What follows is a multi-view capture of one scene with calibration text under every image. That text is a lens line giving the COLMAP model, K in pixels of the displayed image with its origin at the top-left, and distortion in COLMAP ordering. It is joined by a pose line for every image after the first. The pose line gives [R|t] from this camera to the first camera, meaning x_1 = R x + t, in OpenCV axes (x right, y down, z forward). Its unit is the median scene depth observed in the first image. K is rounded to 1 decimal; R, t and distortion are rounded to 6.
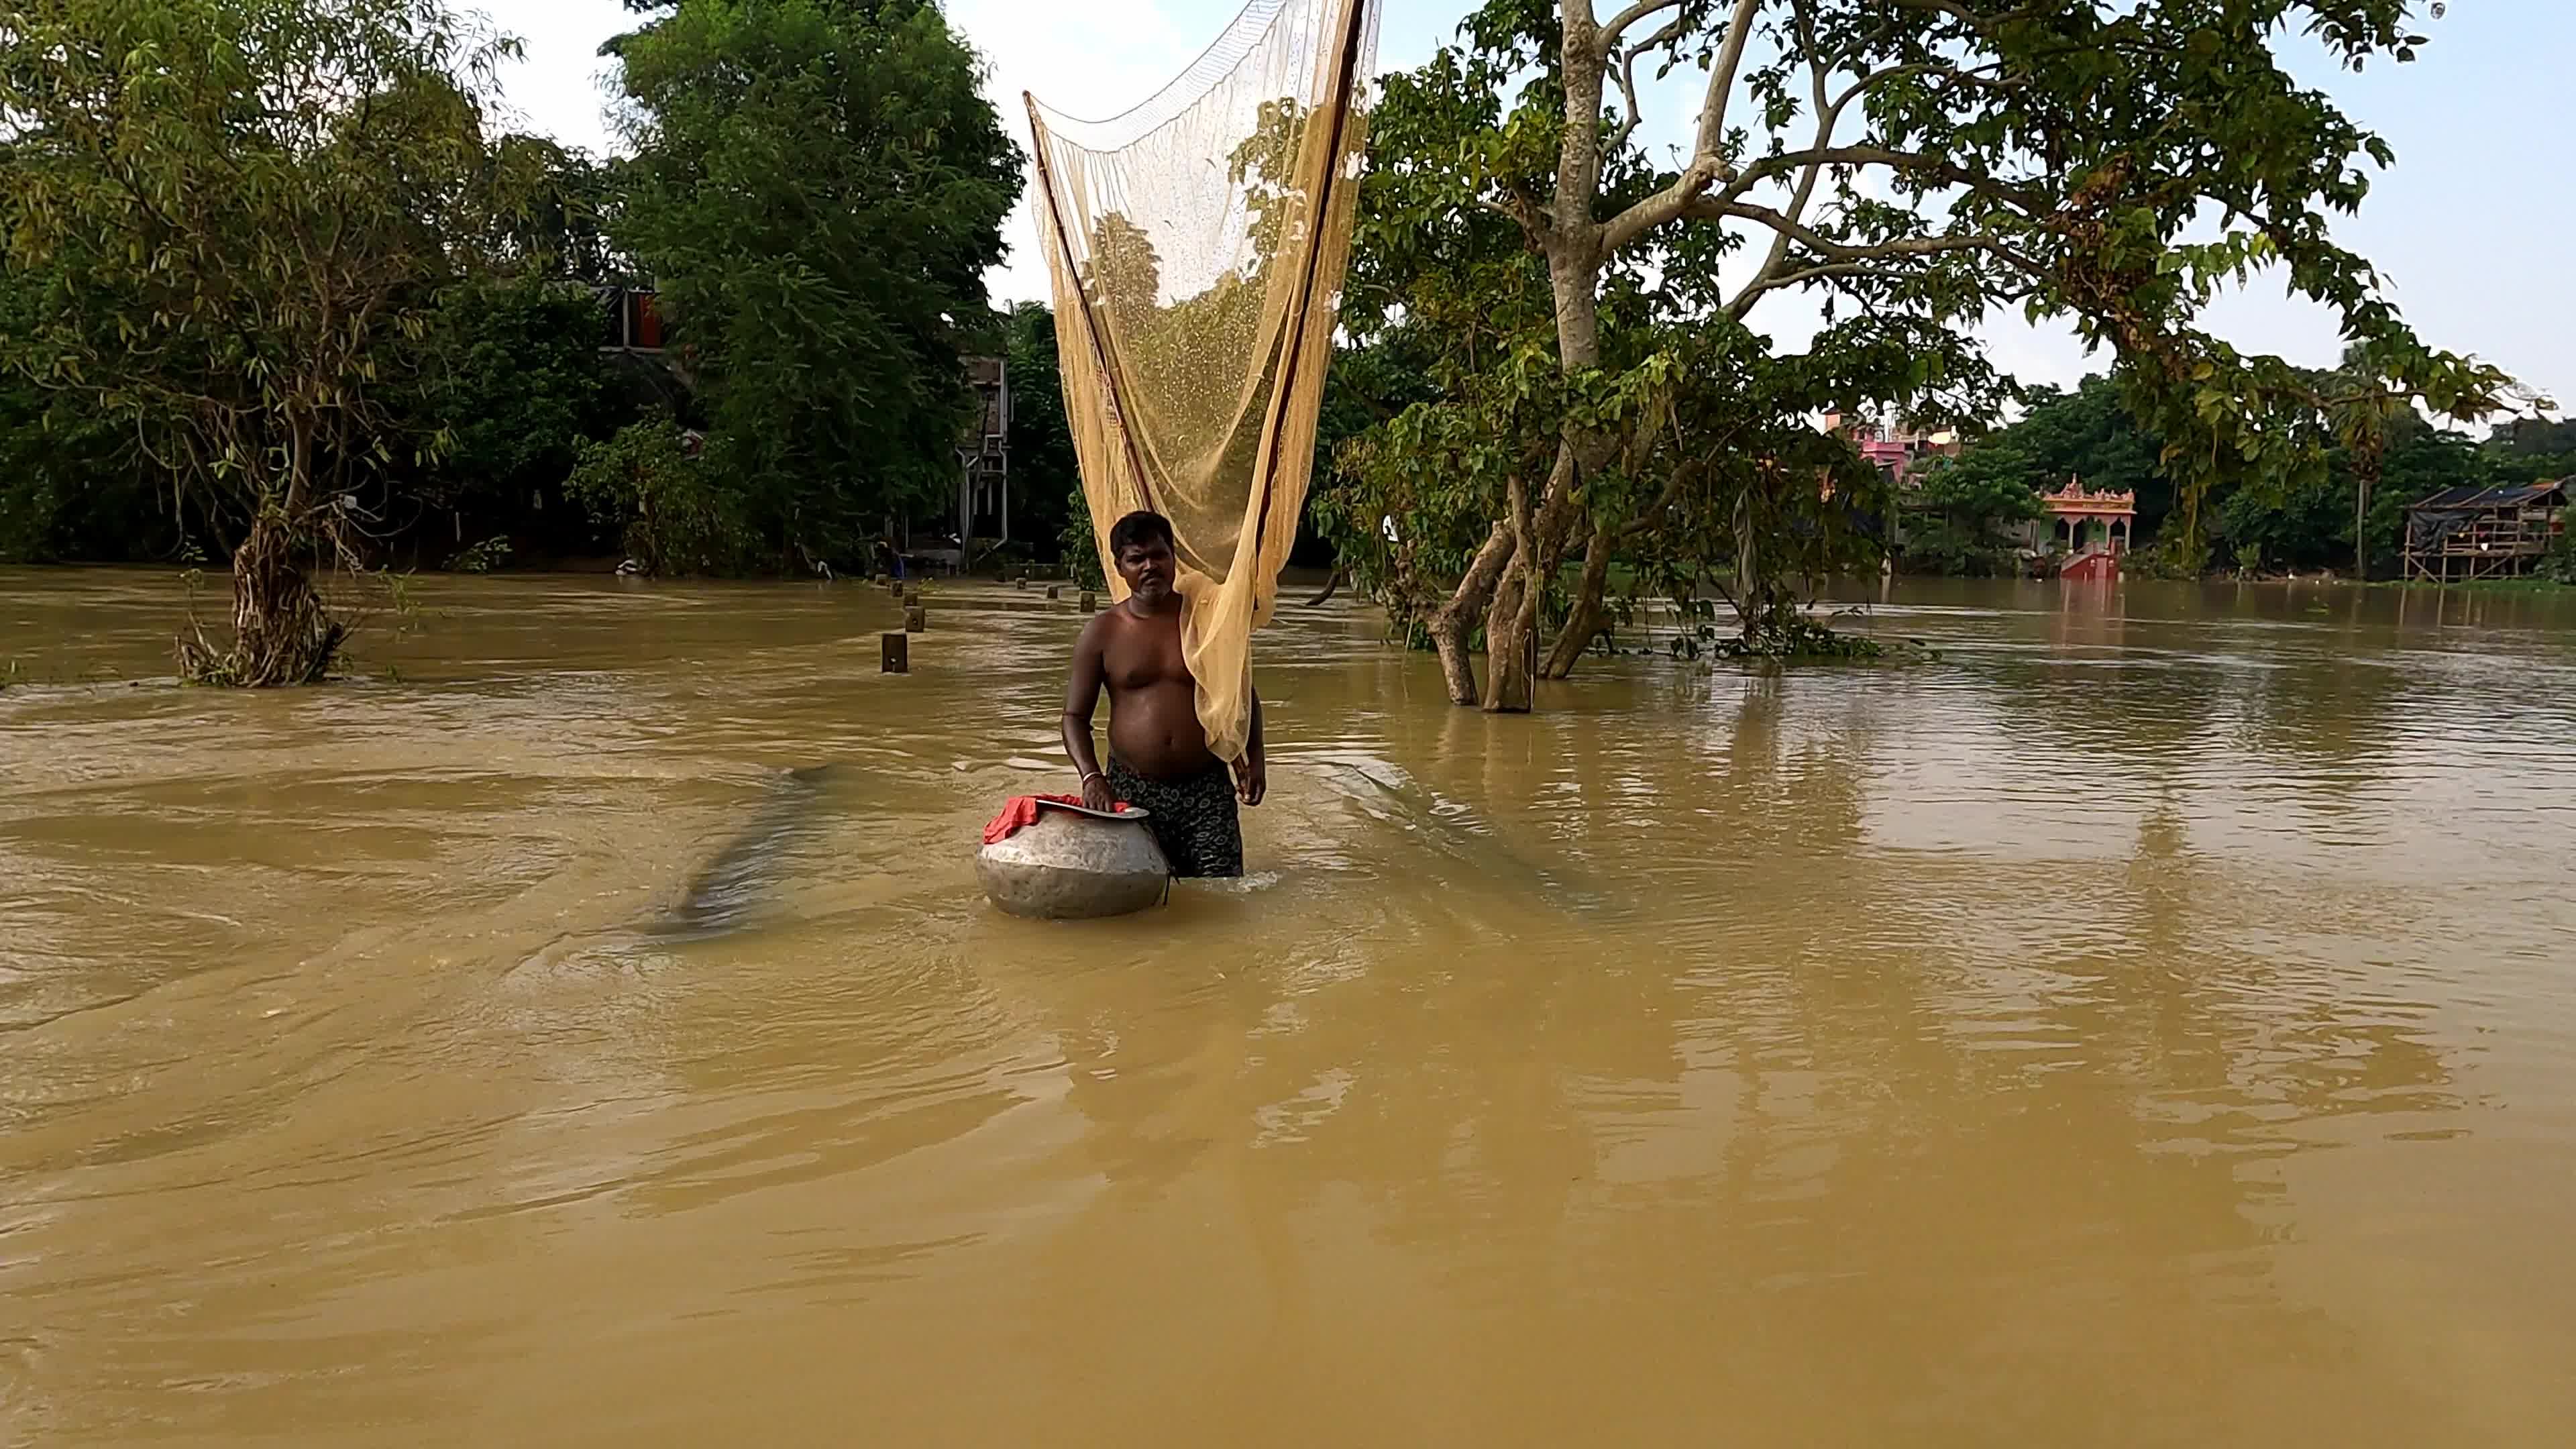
lens RADIAL K [[1667.6, 0, 1294.1], [0, 1667.6, 718.6], [0, 0, 1]] dist [0.000973, 0.001188]
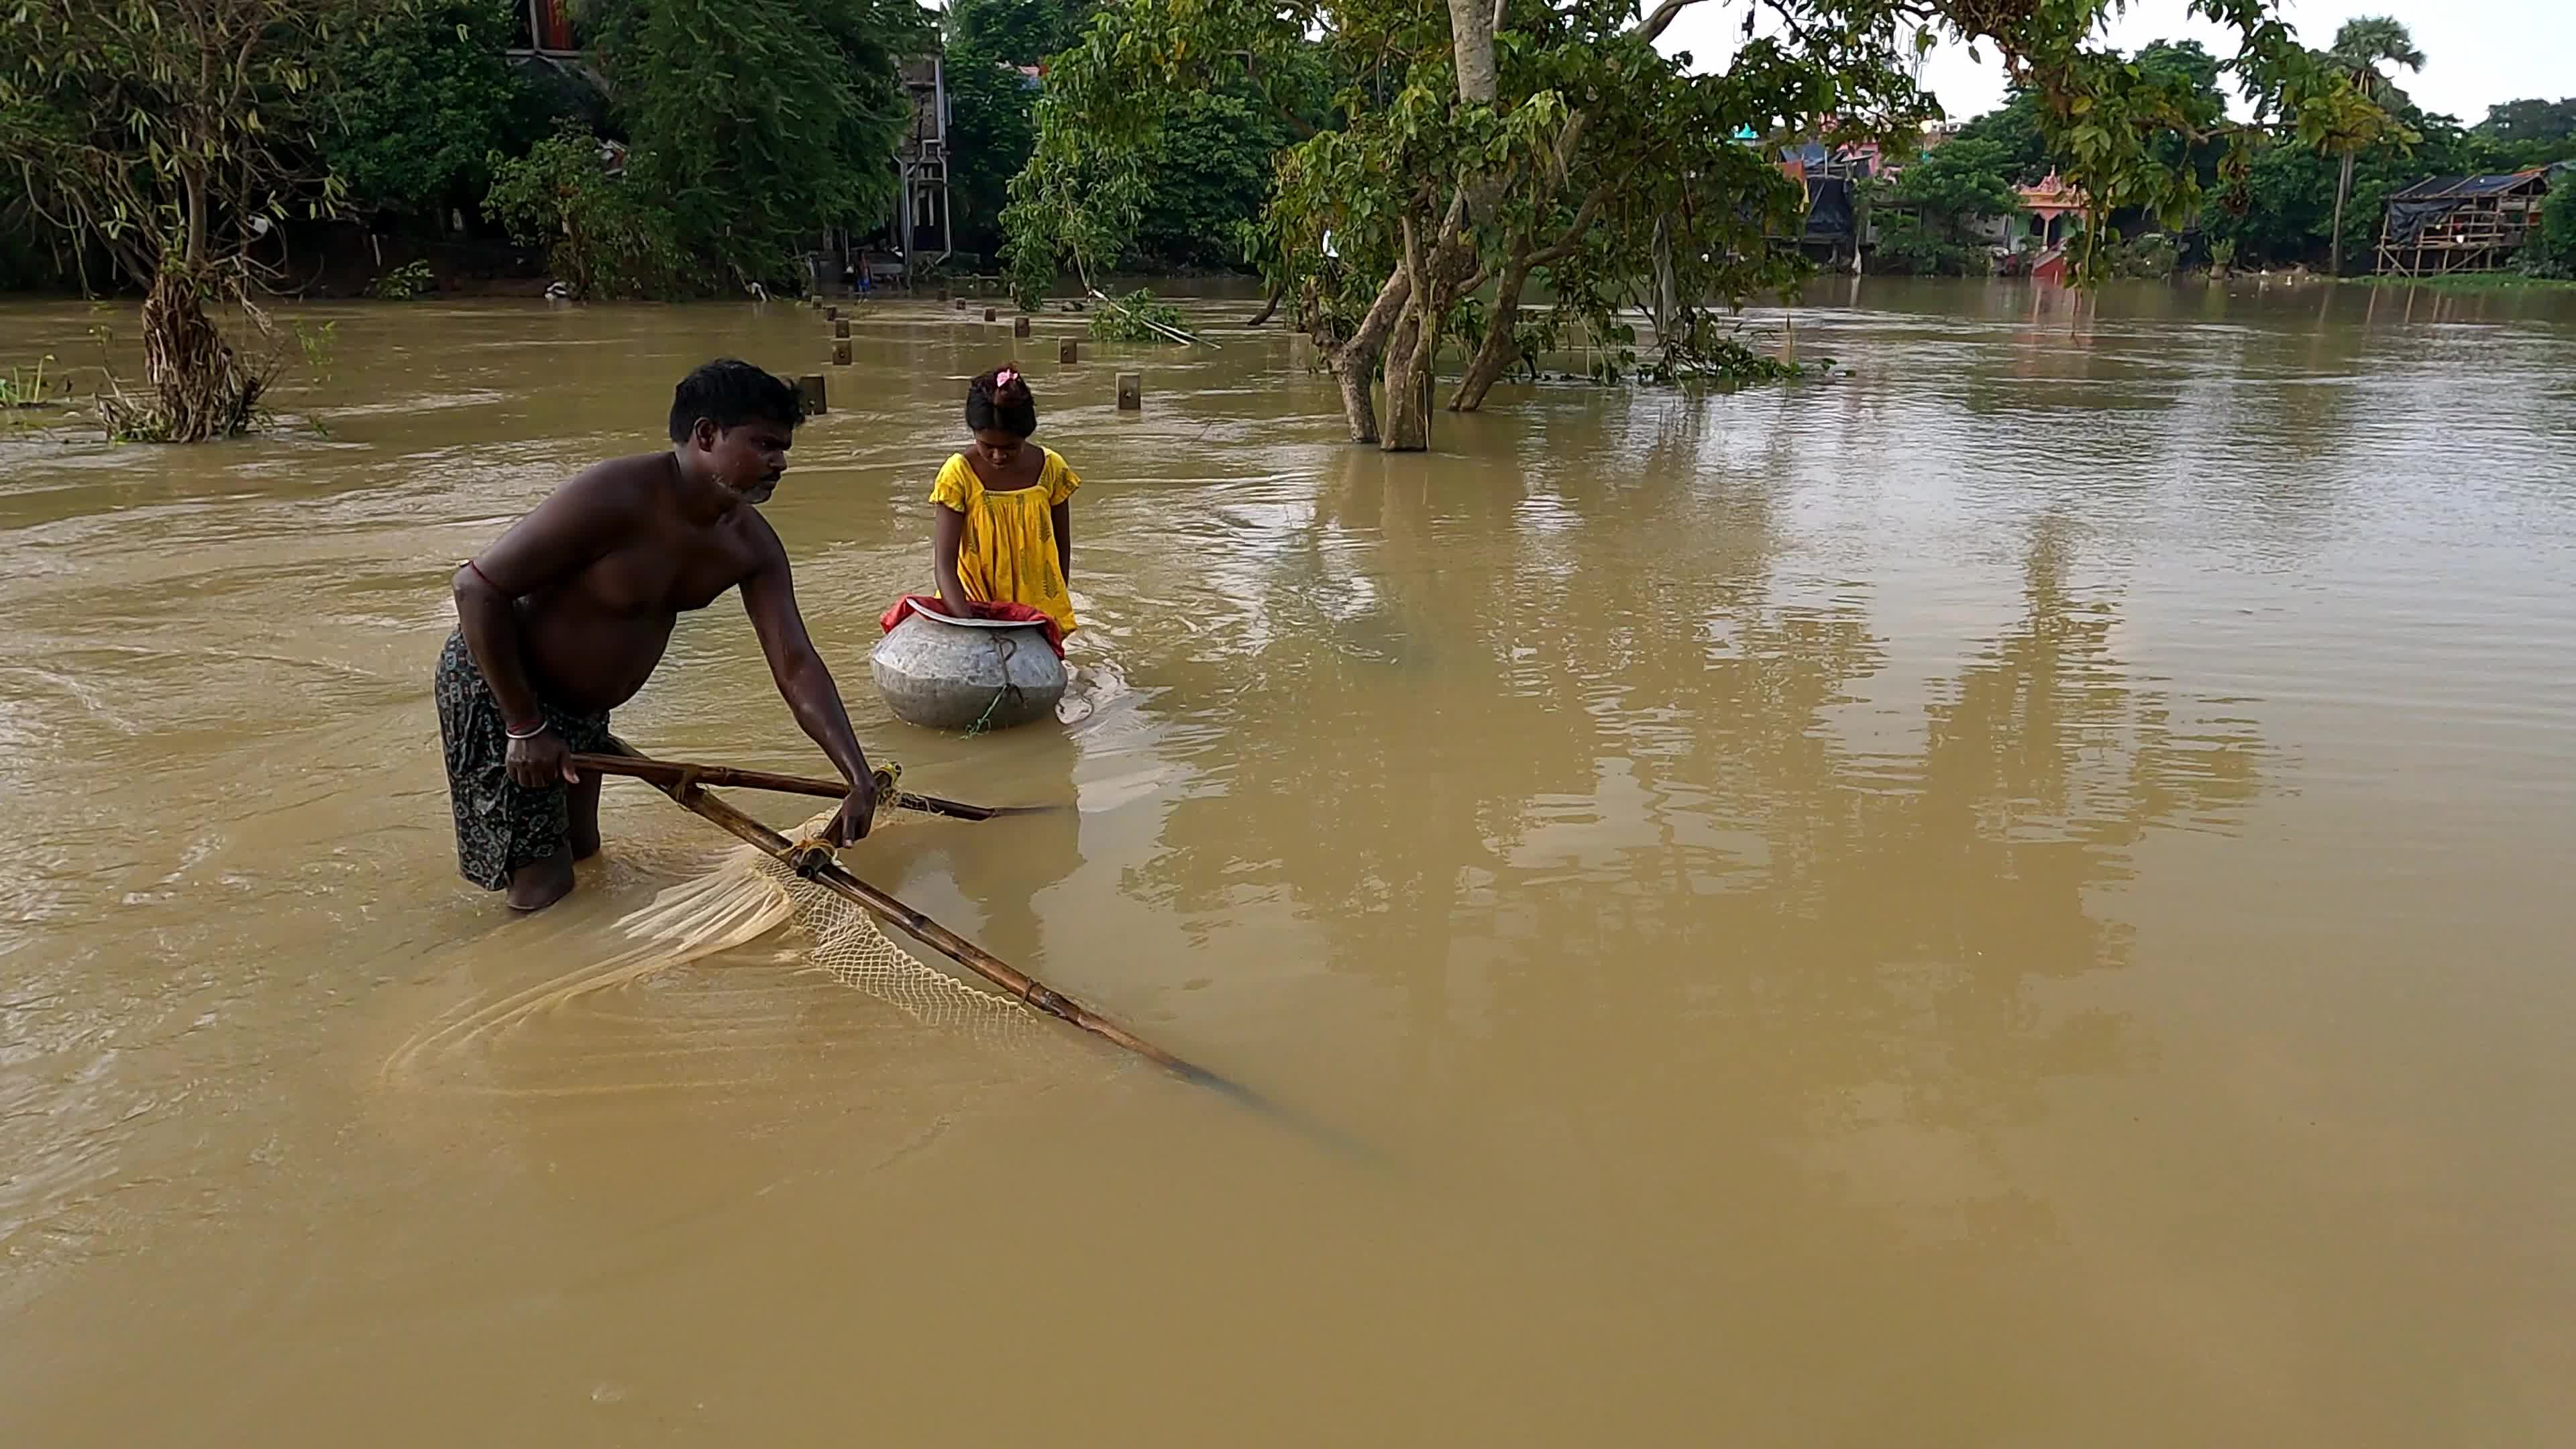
lens RADIAL K [[1667.6, 0, 1294.1], [0, 1667.6, 718.6], [0, 0, 1]] dist [0.000973, 0.001188]
pose [[0.999714, -0.016695, 0.017129, 0.011405], [0.013522, 0.985176, 0.171014, -0.005341], [-0.019730, -0.170733, 0.985120, -0.013891]]
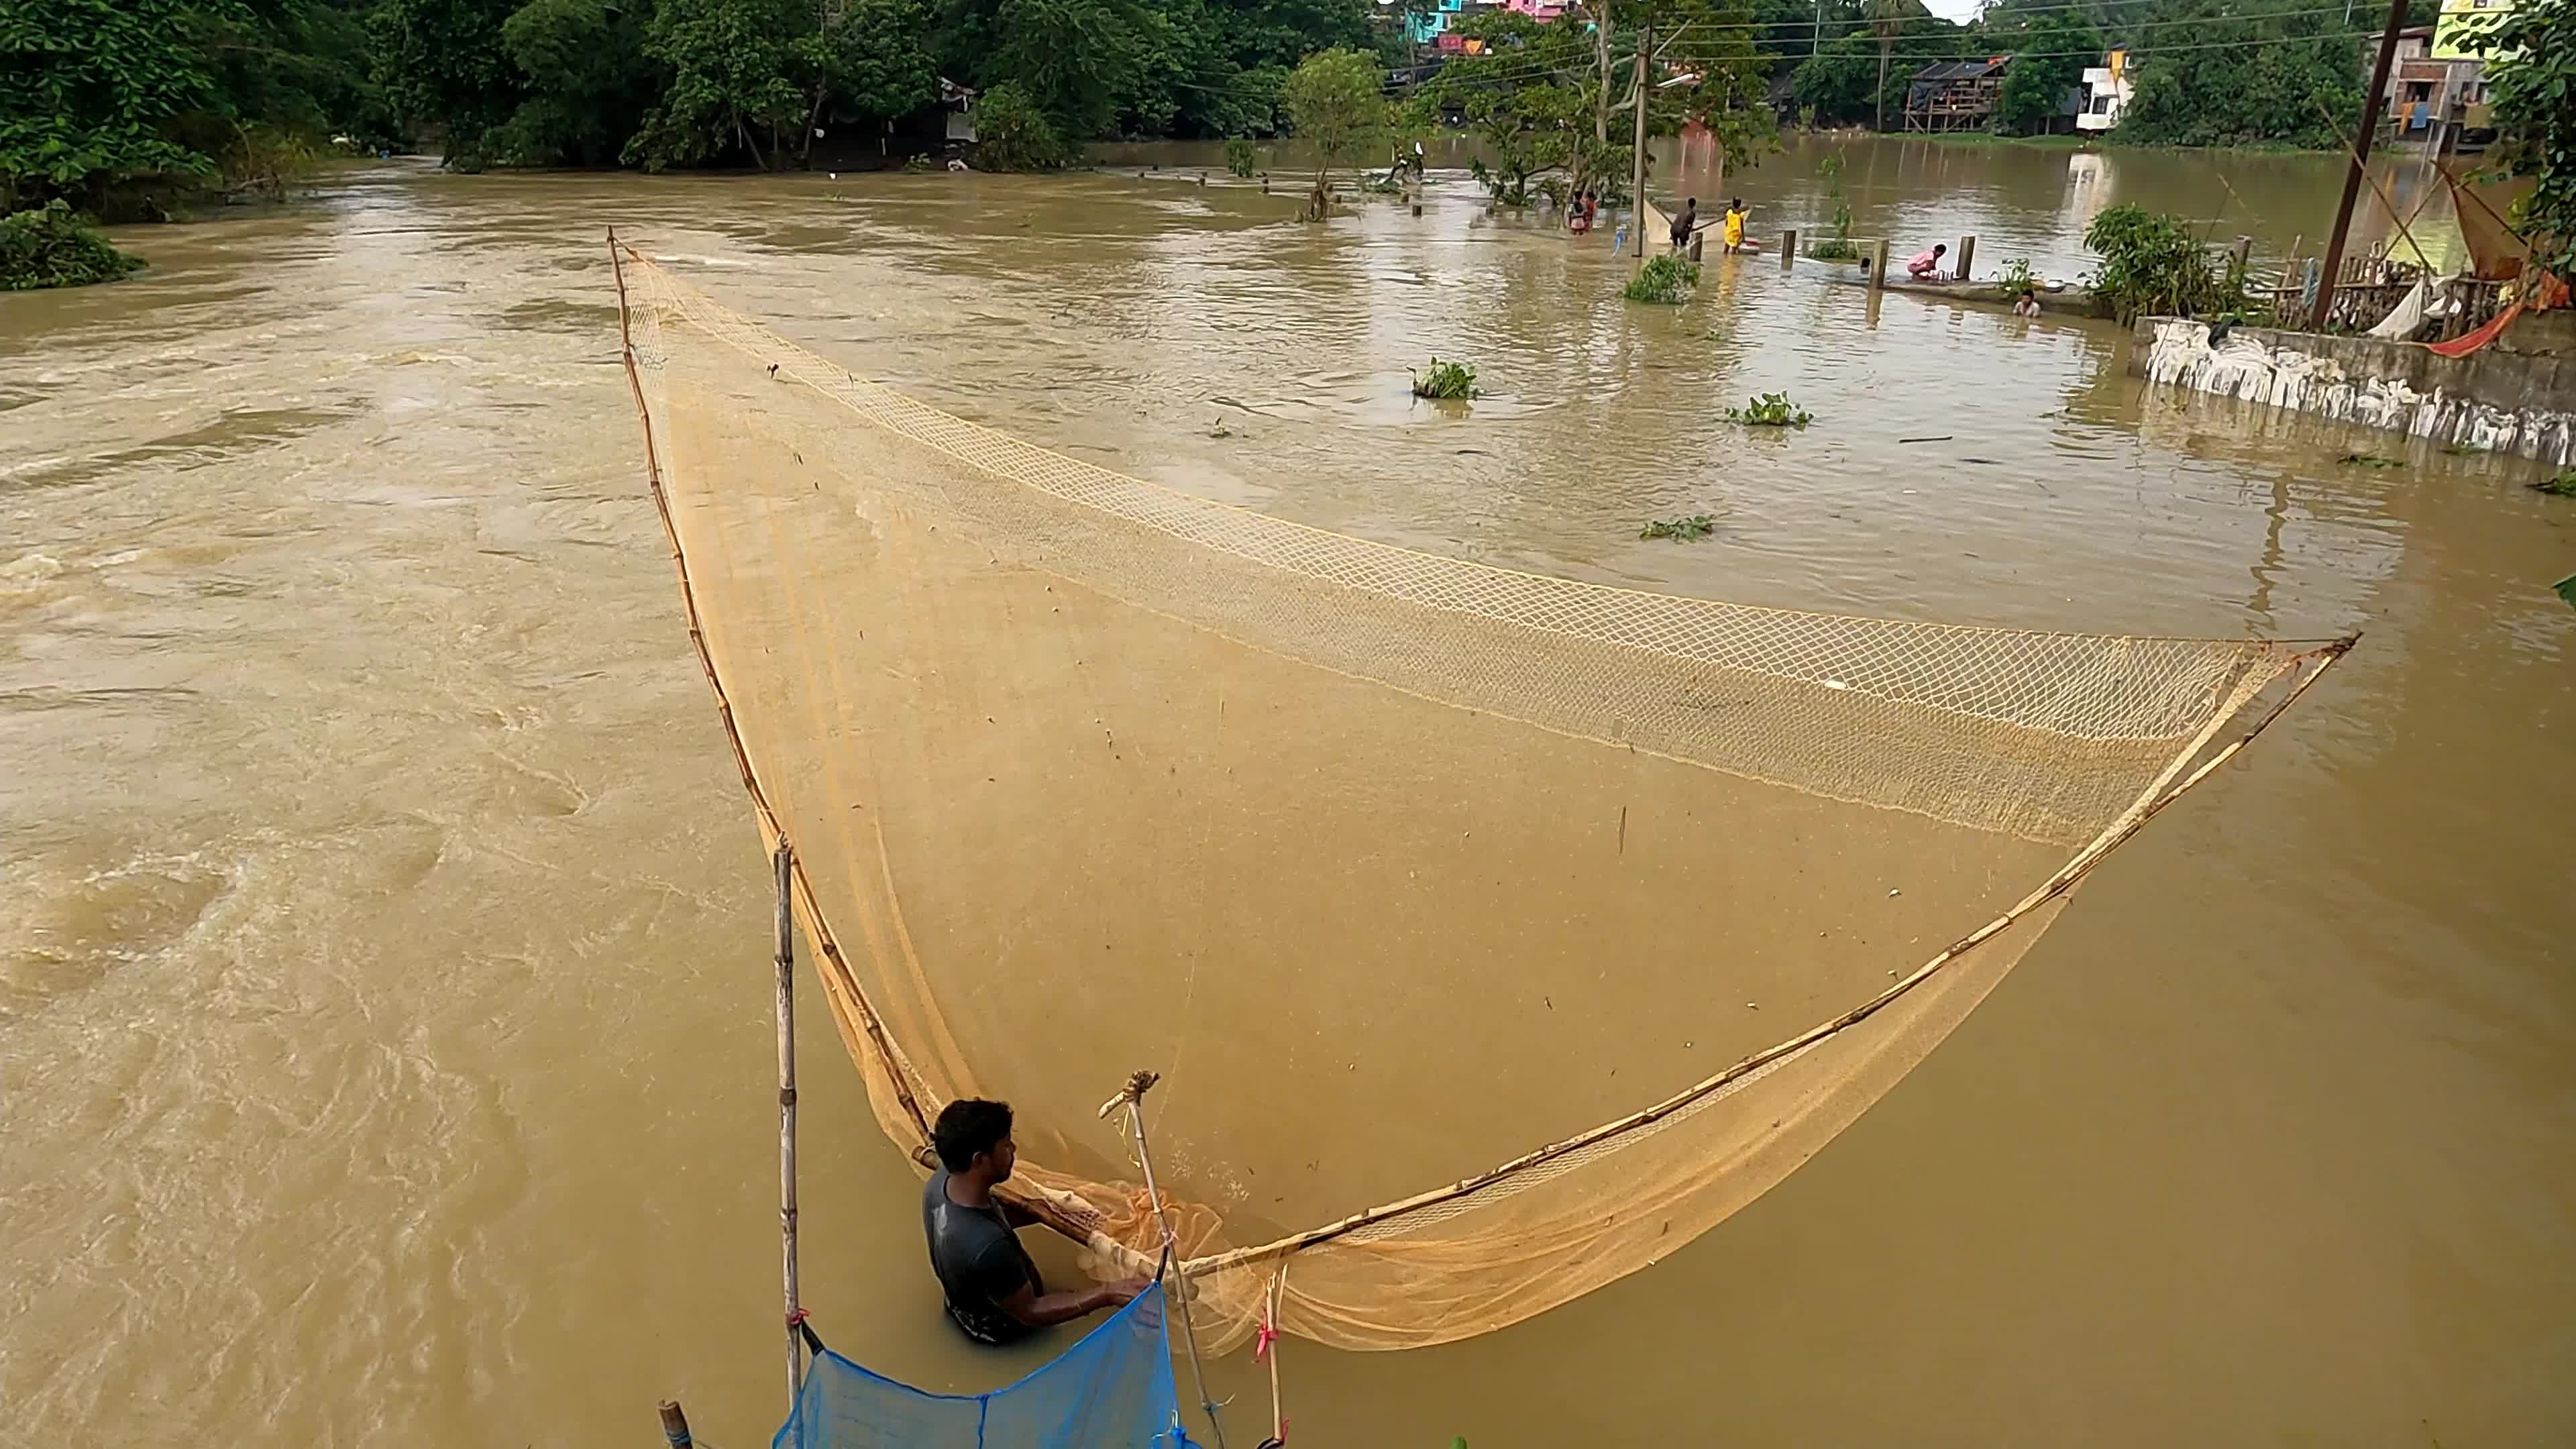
lens RADIAL K [[1667.6, 0, 1294.1], [0, 1667.6, 718.6], [0, 0, 1]] dist [0.000973, 0.001188]
pose [[0.975826, -0.086738, 0.200600, -0.490526], [0.032213, 0.964929, 0.260527, 0.033819], [-0.216162, -0.247767, 0.944397, -1.017186]]
